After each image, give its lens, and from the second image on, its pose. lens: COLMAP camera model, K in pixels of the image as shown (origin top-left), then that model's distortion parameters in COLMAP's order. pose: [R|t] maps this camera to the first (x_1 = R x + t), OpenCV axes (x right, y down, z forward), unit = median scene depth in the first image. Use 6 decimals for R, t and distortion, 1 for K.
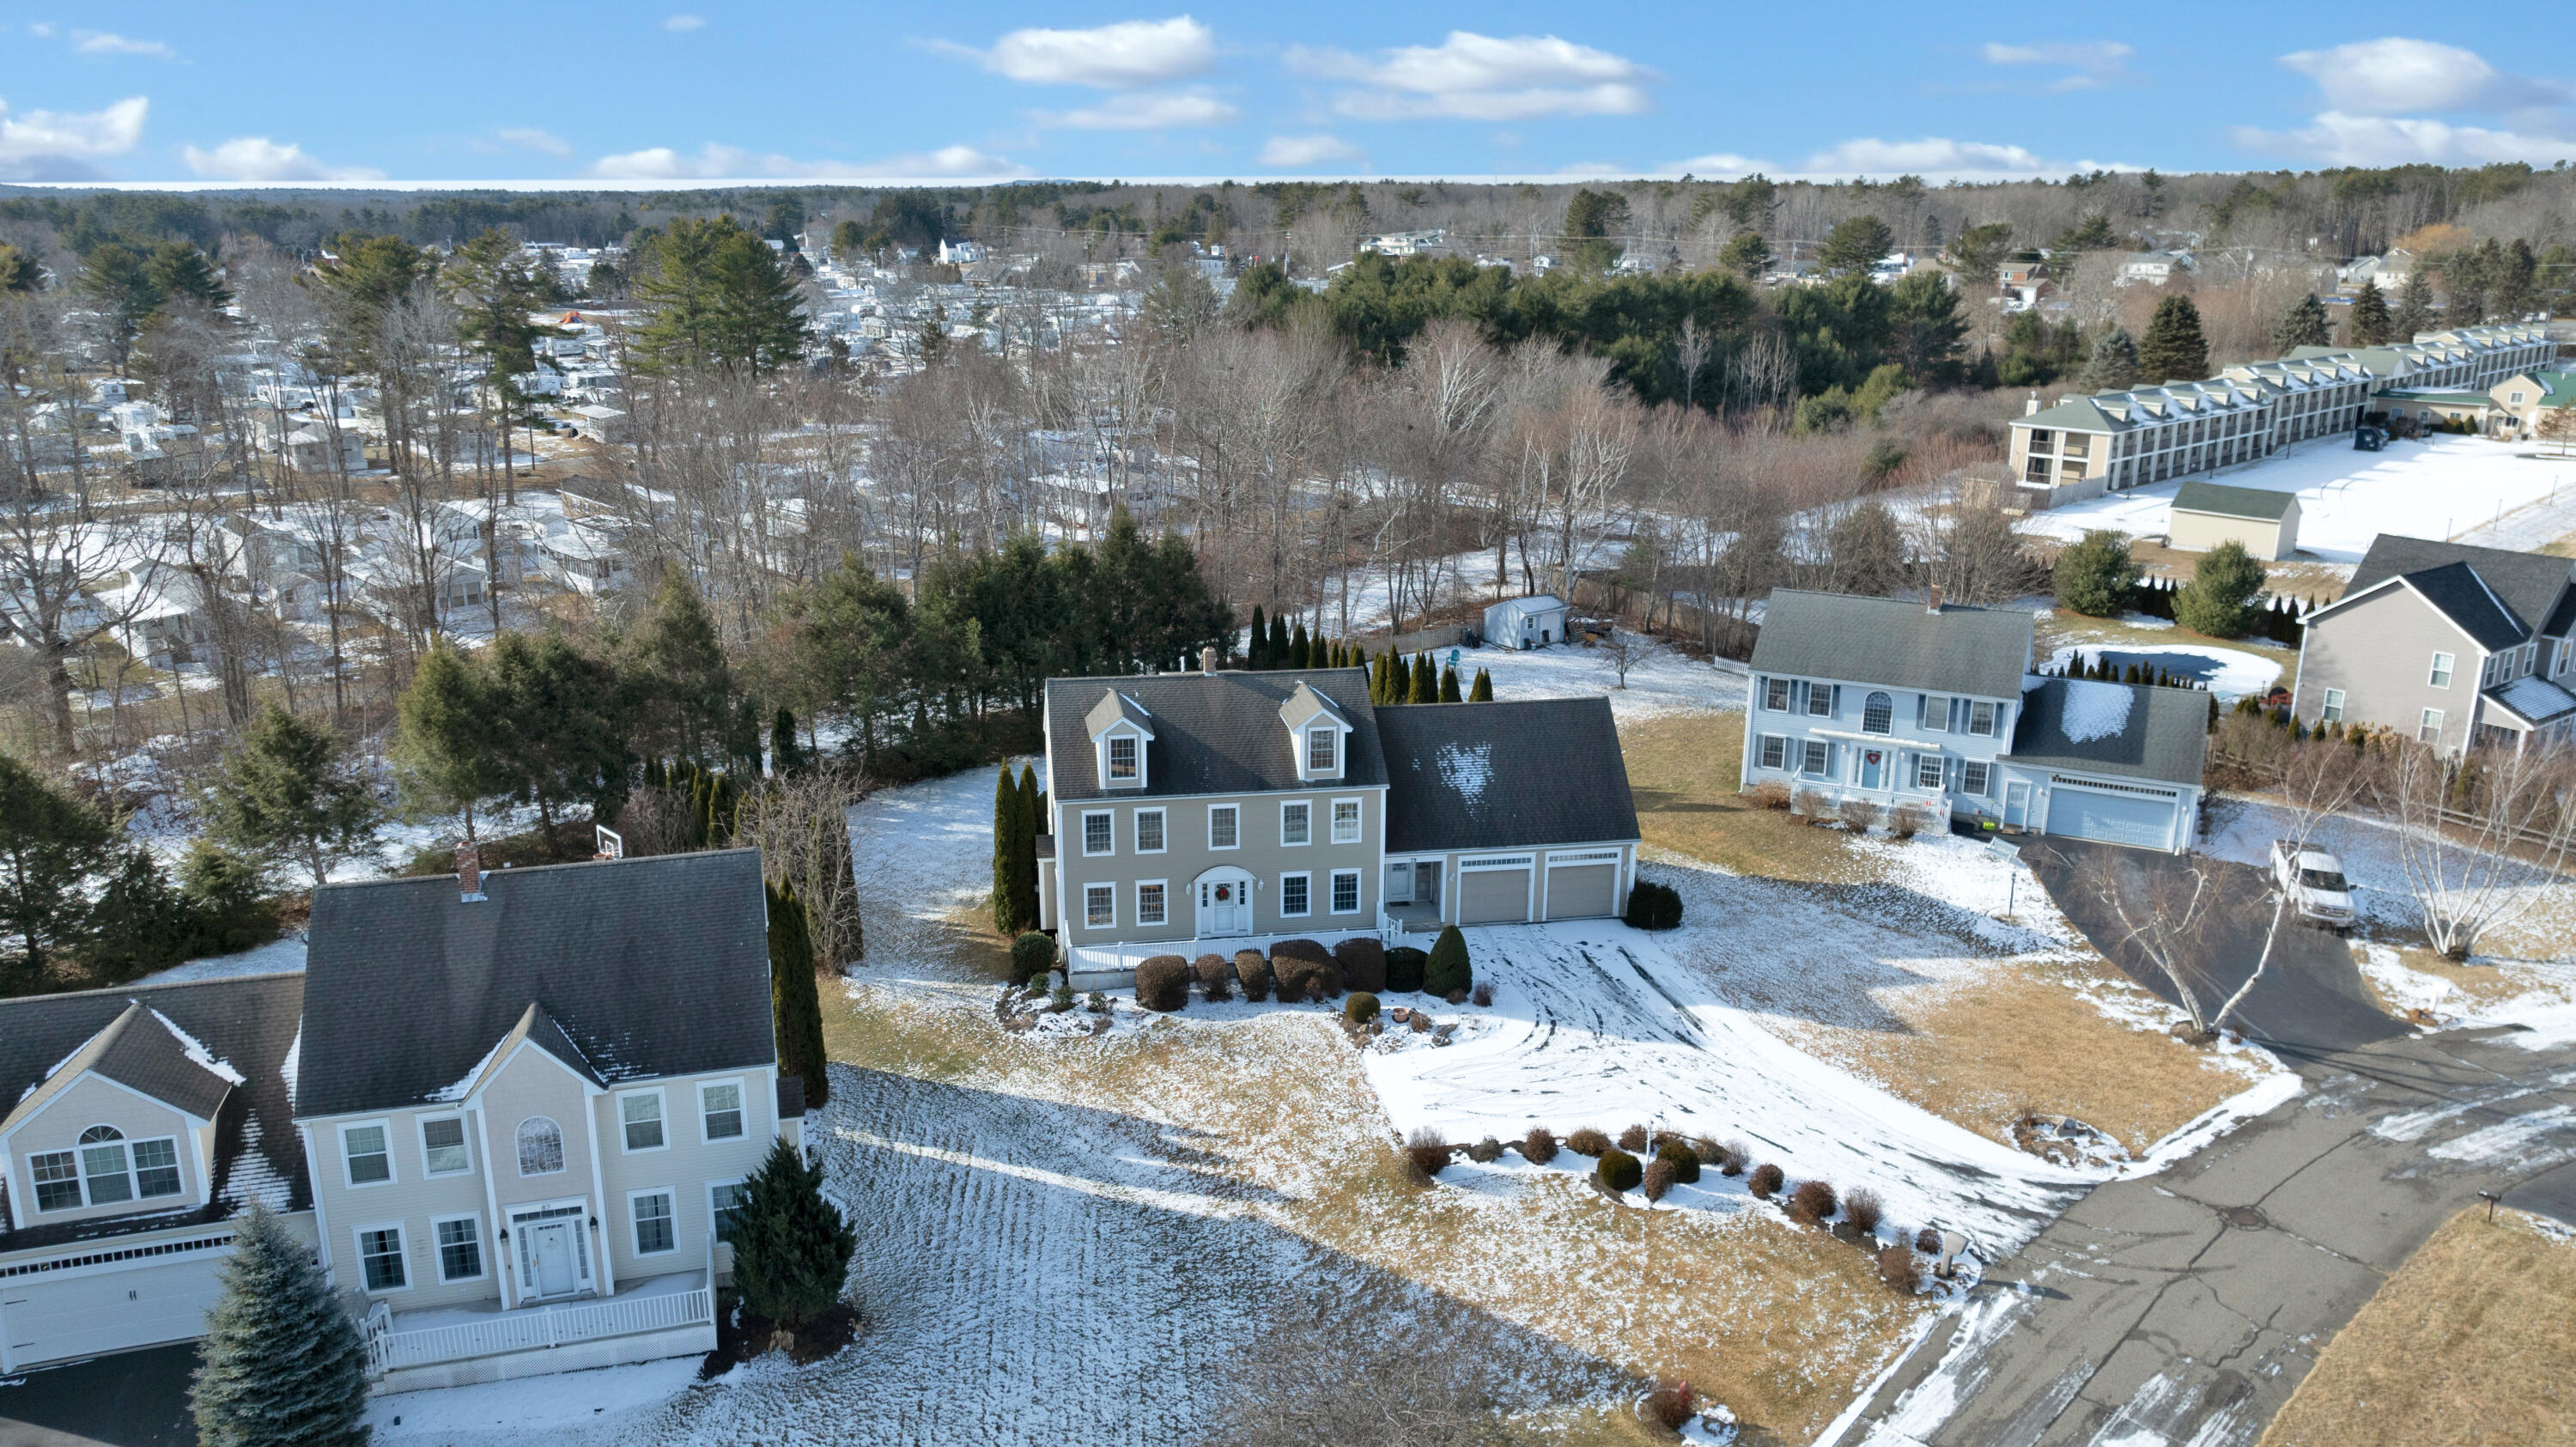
lens RADIAL K [[1819.7, 0, 1288.0], [0, 1819.7, 723.5], [0, 0, 1]] dist [0.001743, -0.050603]
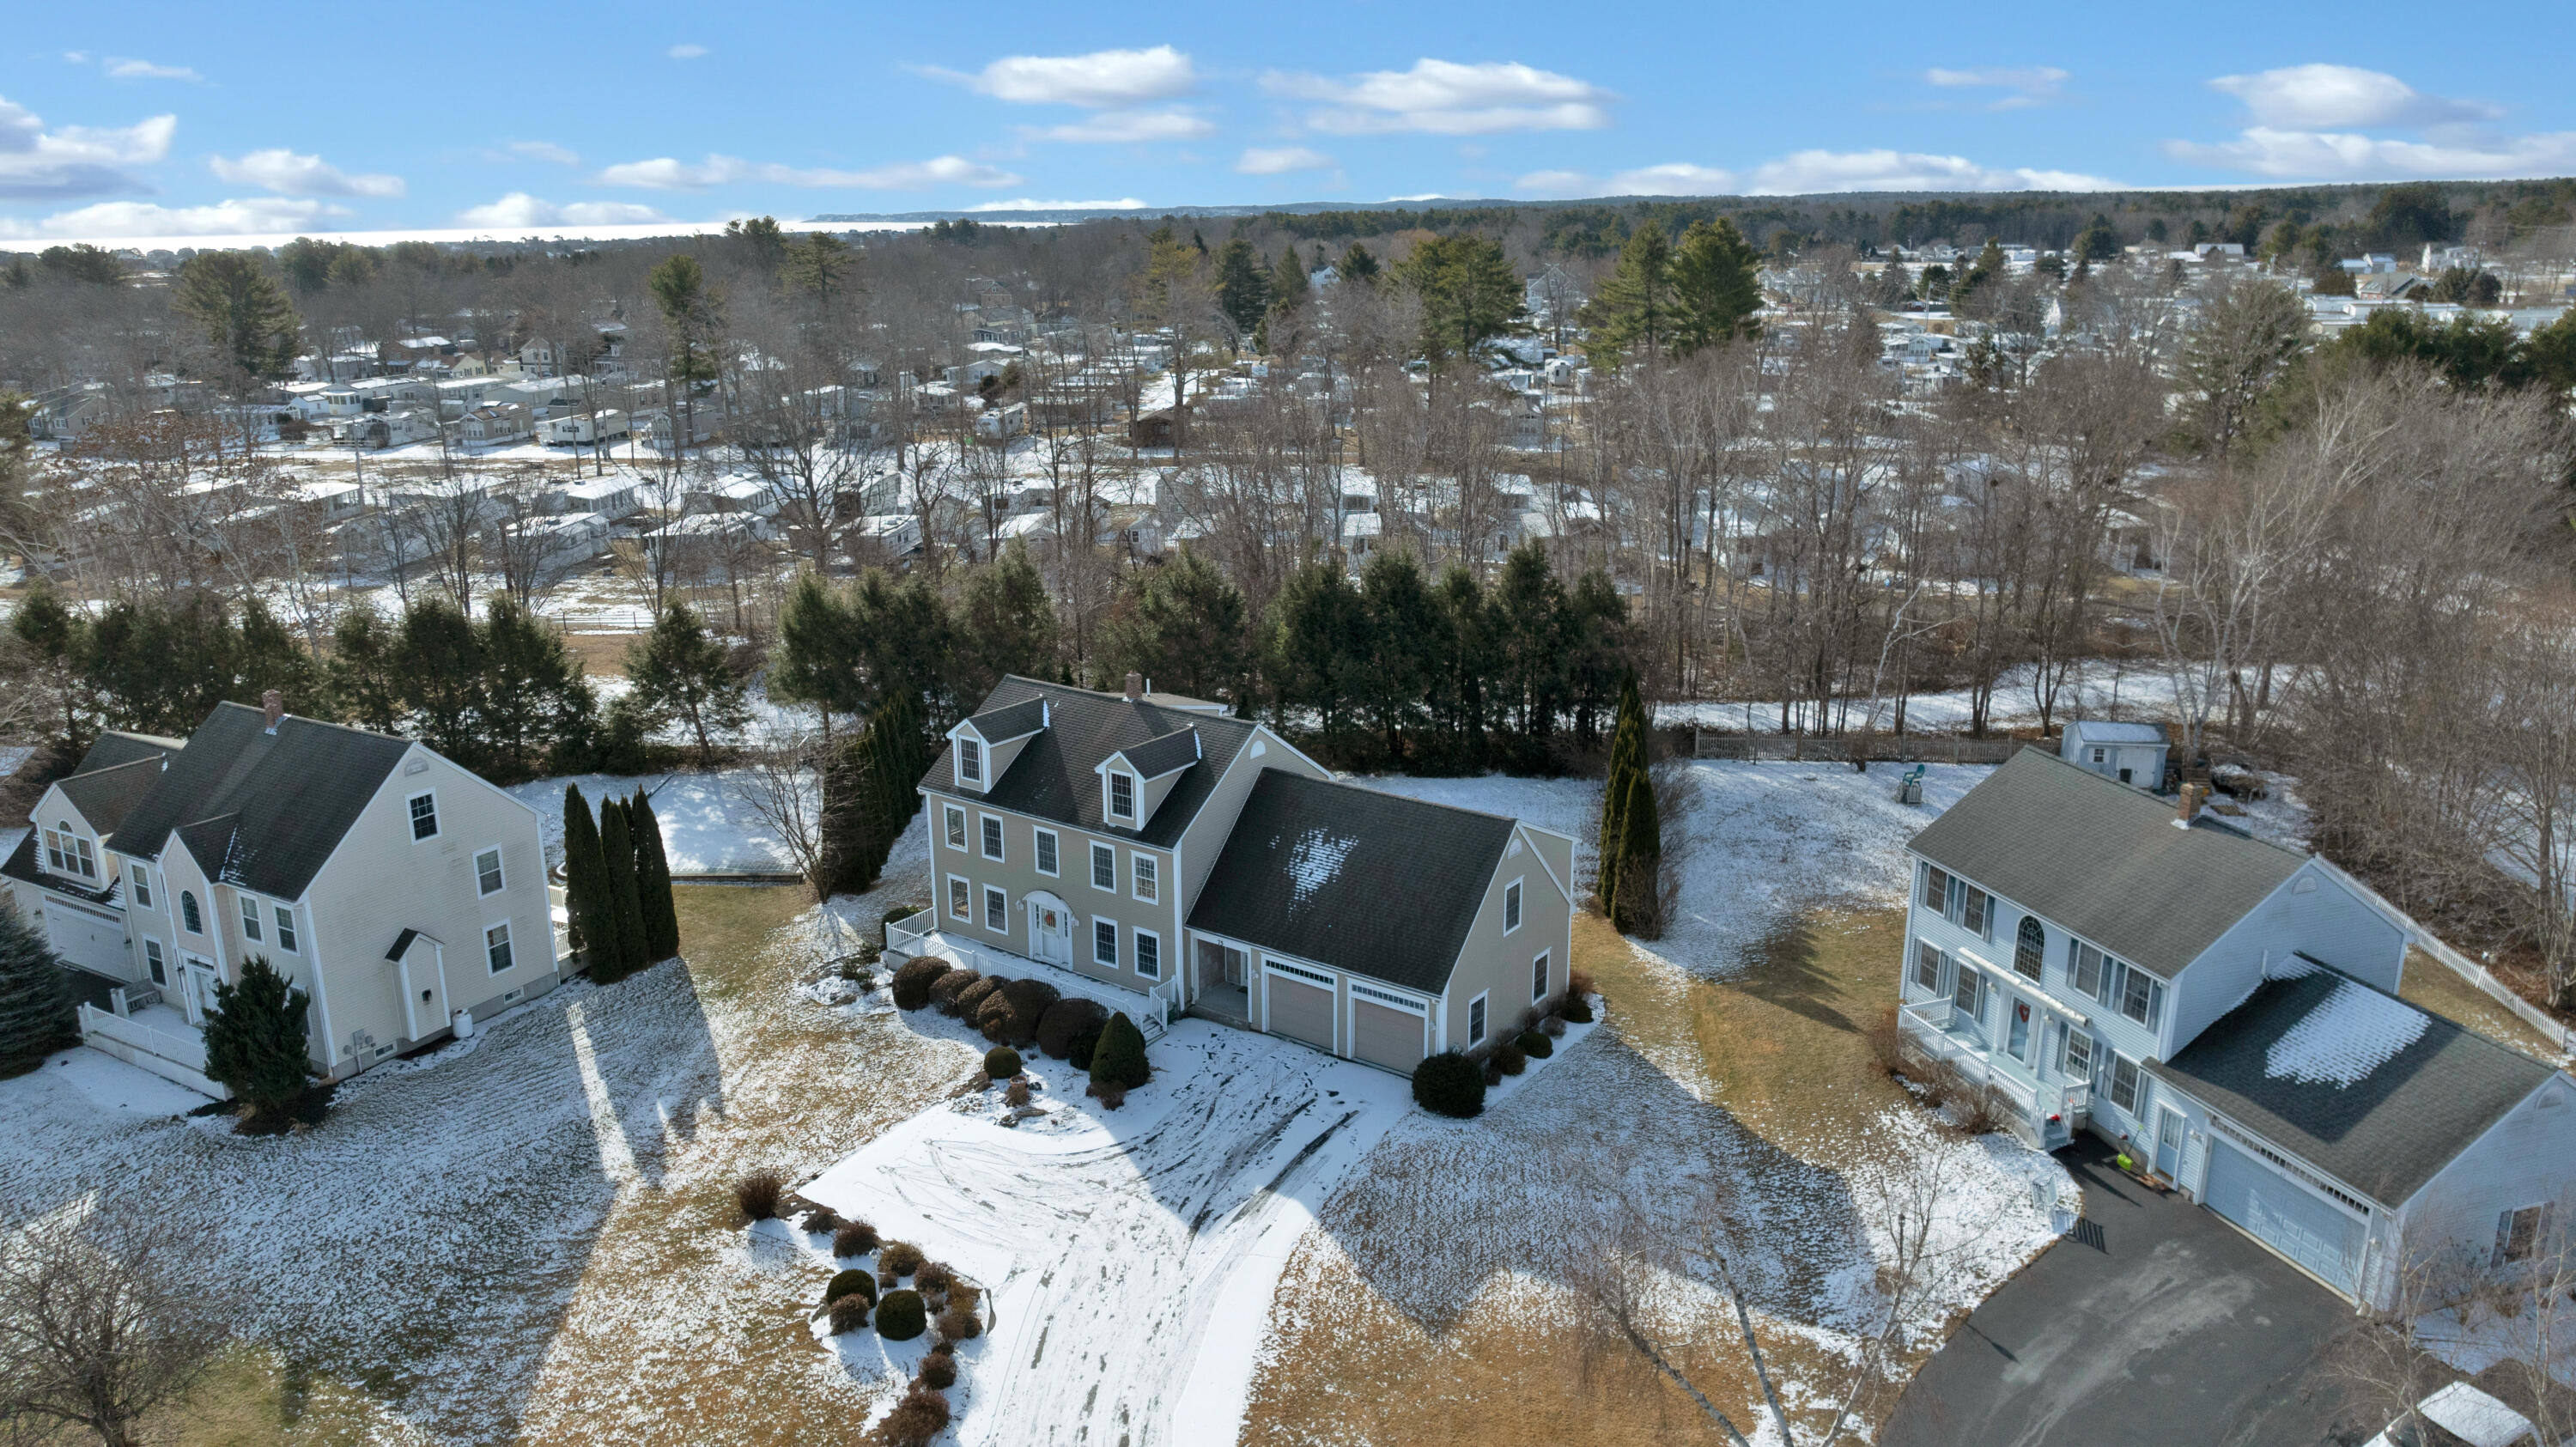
lens RADIAL K [[1817.3, 0, 1289.6], [0, 1817.3, 726.6], [0, 0, 1]] dist [-0.020190, 0.002471]
pose [[0.695123, 0.186105, -0.694384, 0.720862], [-0.184813, 0.979708, 0.077566, -0.108462], [0.694729, 0.074413, 0.715412, 0.395262]]
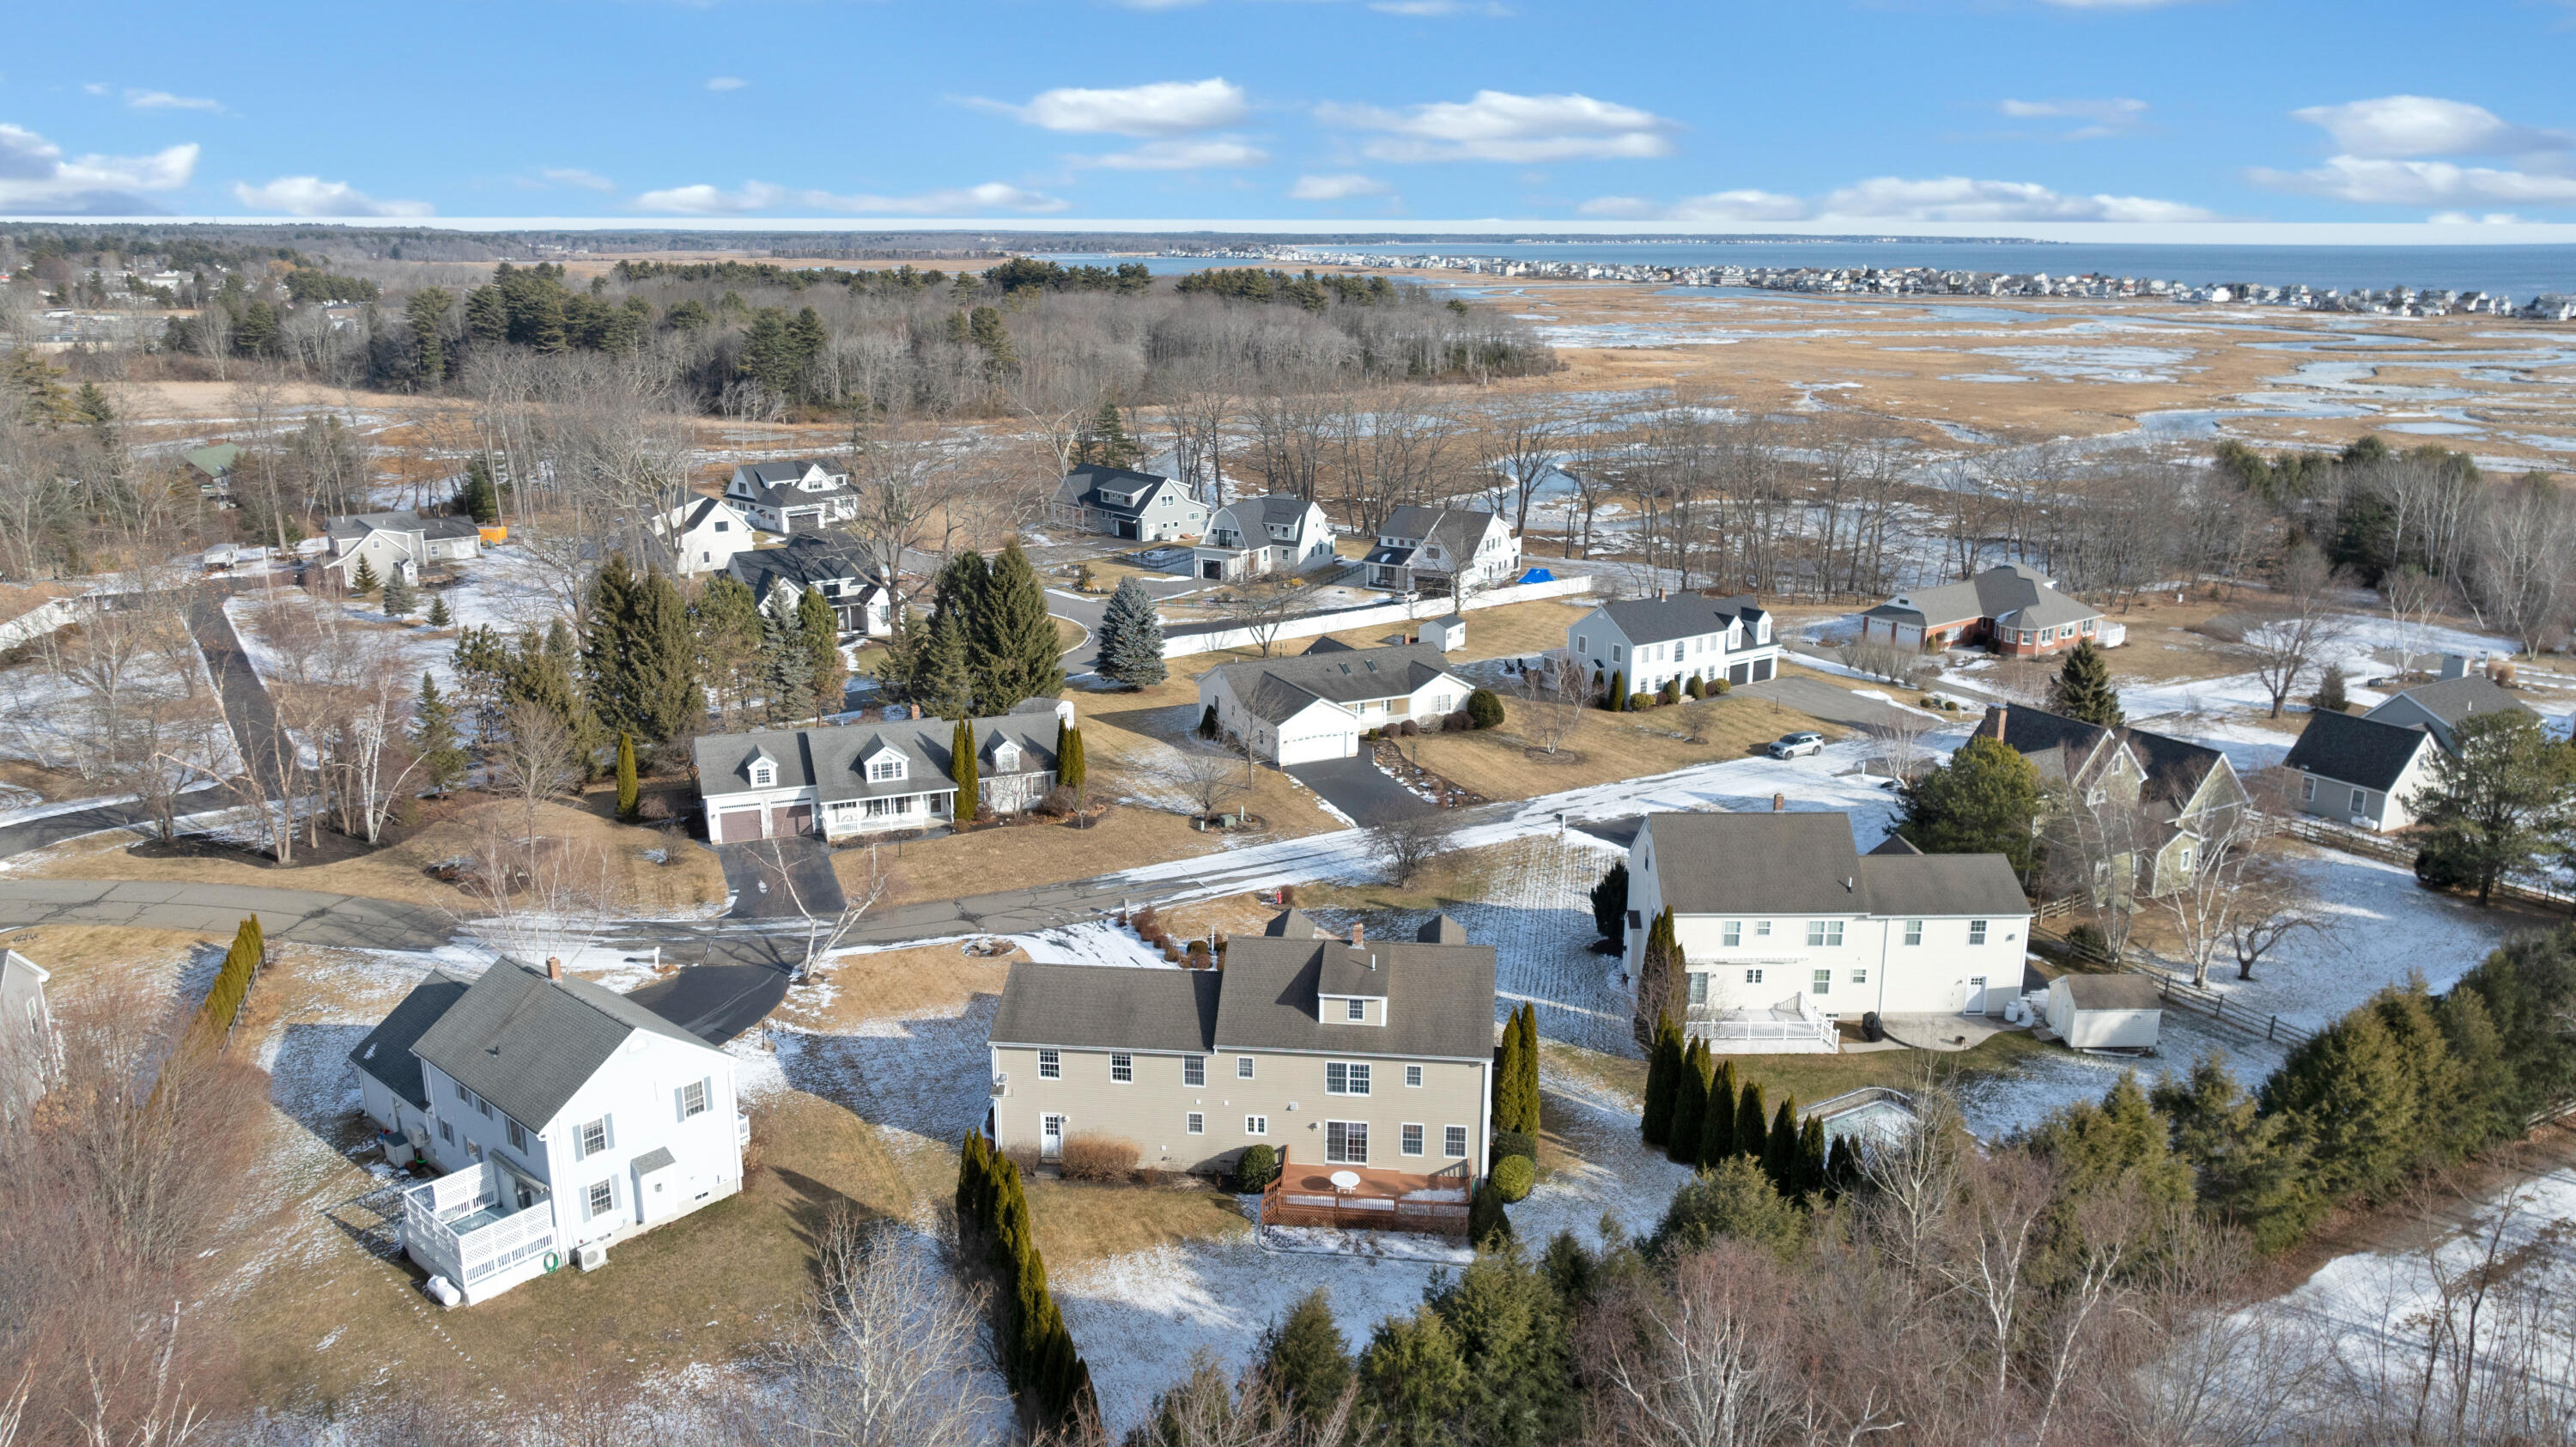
lens RADIAL K [[1817.3, 0, 1289.6], [0, 1817.3, 726.6], [0, 0, 1]] dist [-0.020190, 0.002471]
pose [[-0.961954, -0.077470, 0.261997, -0.317354], [0.067717, 0.861427, 0.503347, -0.789341], [-0.264685, 0.501939, -0.823407, 2.027569]]
